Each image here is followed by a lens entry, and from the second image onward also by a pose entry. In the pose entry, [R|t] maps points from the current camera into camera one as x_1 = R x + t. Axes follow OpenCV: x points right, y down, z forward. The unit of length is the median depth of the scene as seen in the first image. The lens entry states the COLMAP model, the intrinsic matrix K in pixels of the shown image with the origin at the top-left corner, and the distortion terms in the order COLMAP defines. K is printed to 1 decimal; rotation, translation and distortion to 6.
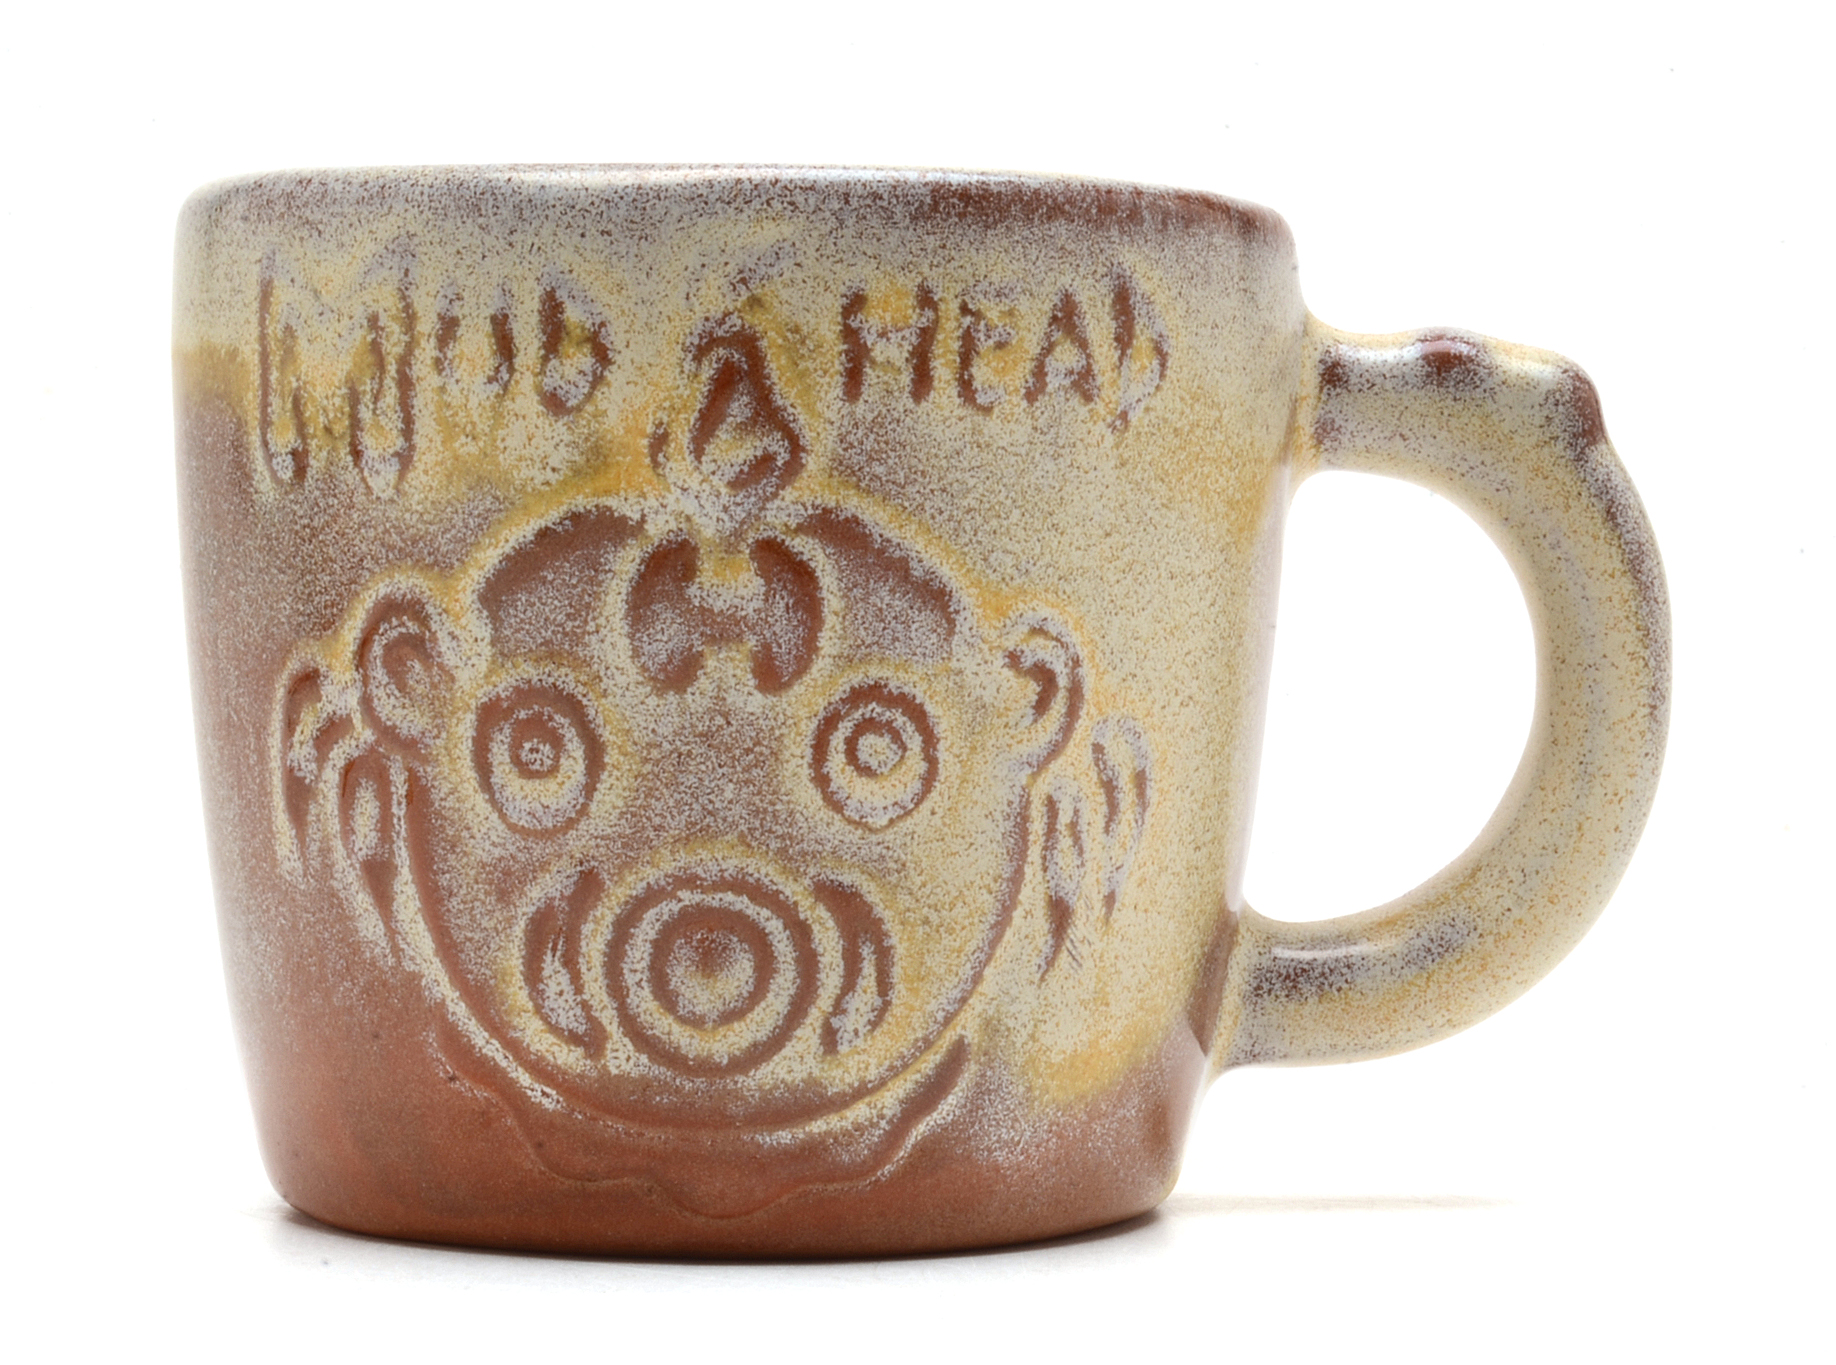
lens RADIAL K [[4388.0, 0, 913.8], [0, 4388.0, 679.8], [0, 0, 1]] dist [-0.119391, 0.000000]
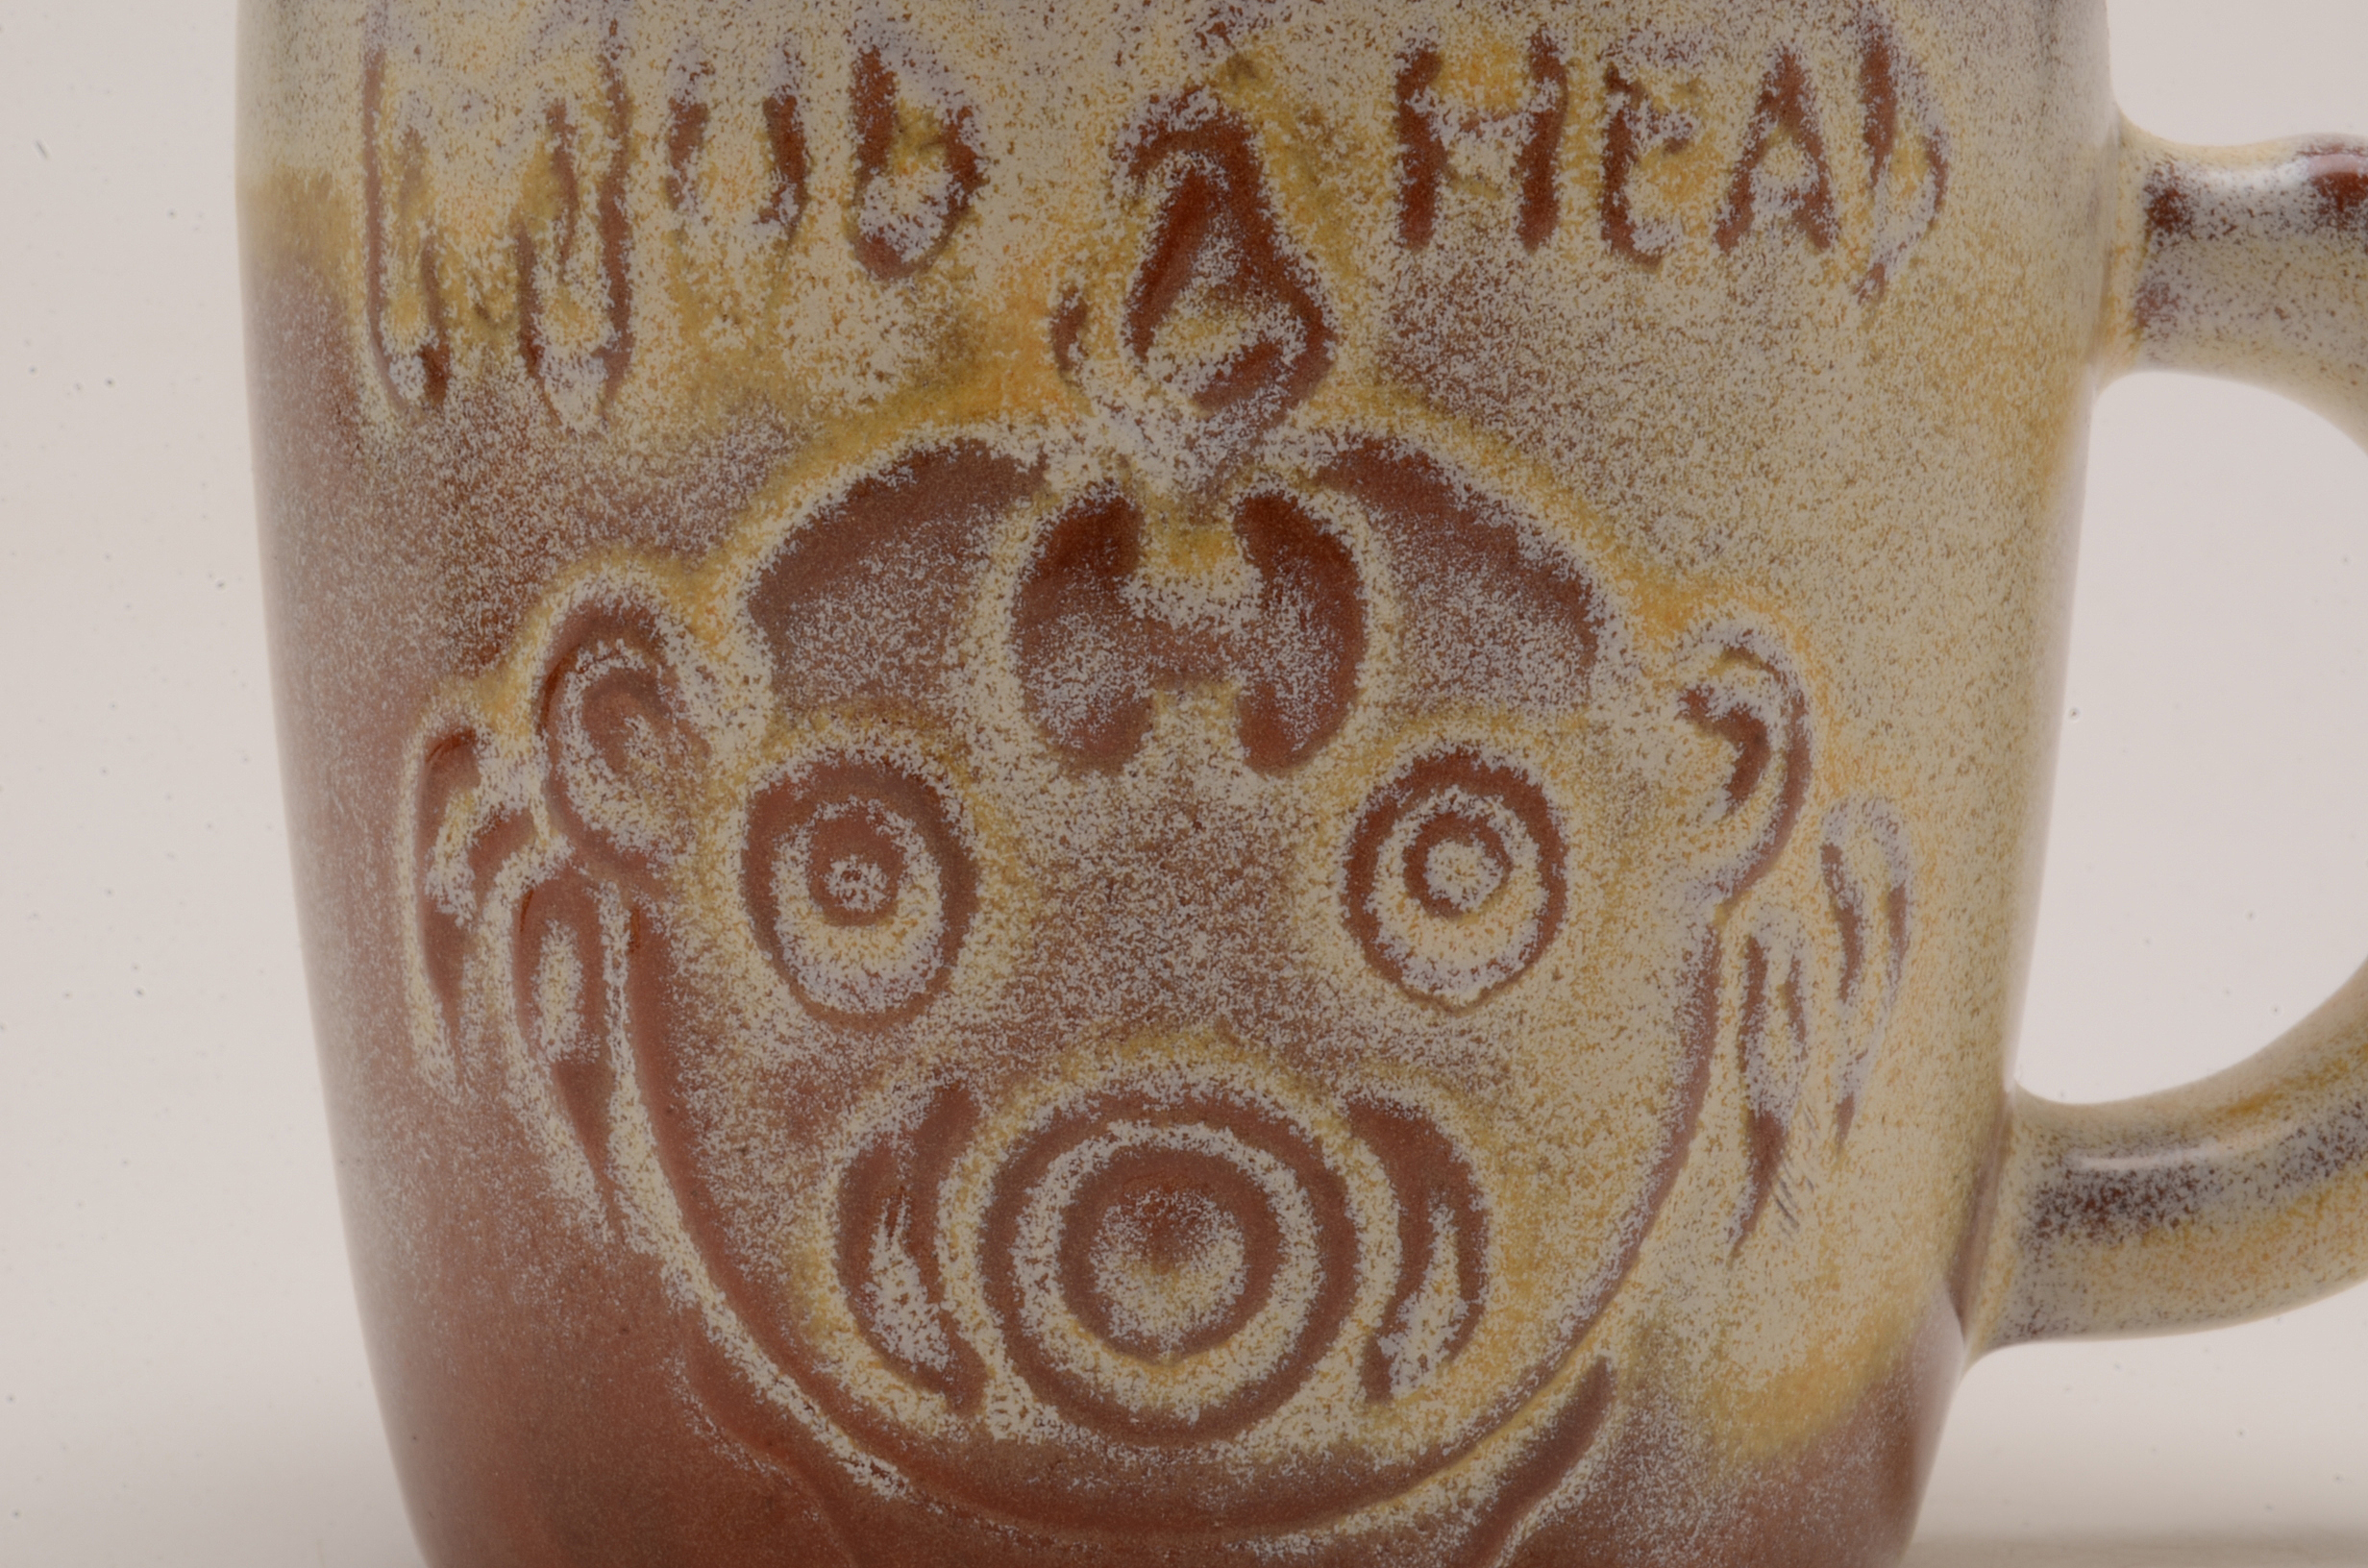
lens RADIAL K [[4716.9, 0, 1194.1], [0, 4716.9, 785.7], [0, 0, 1]] dist [-0.072396, 0.000000]
pose [[0.999874, -0.009724, -0.012547, -0.034528], [0.010141, 0.999384, 0.033602, -0.015275], [0.012212, -0.033725, 0.999357, 0.391706]]
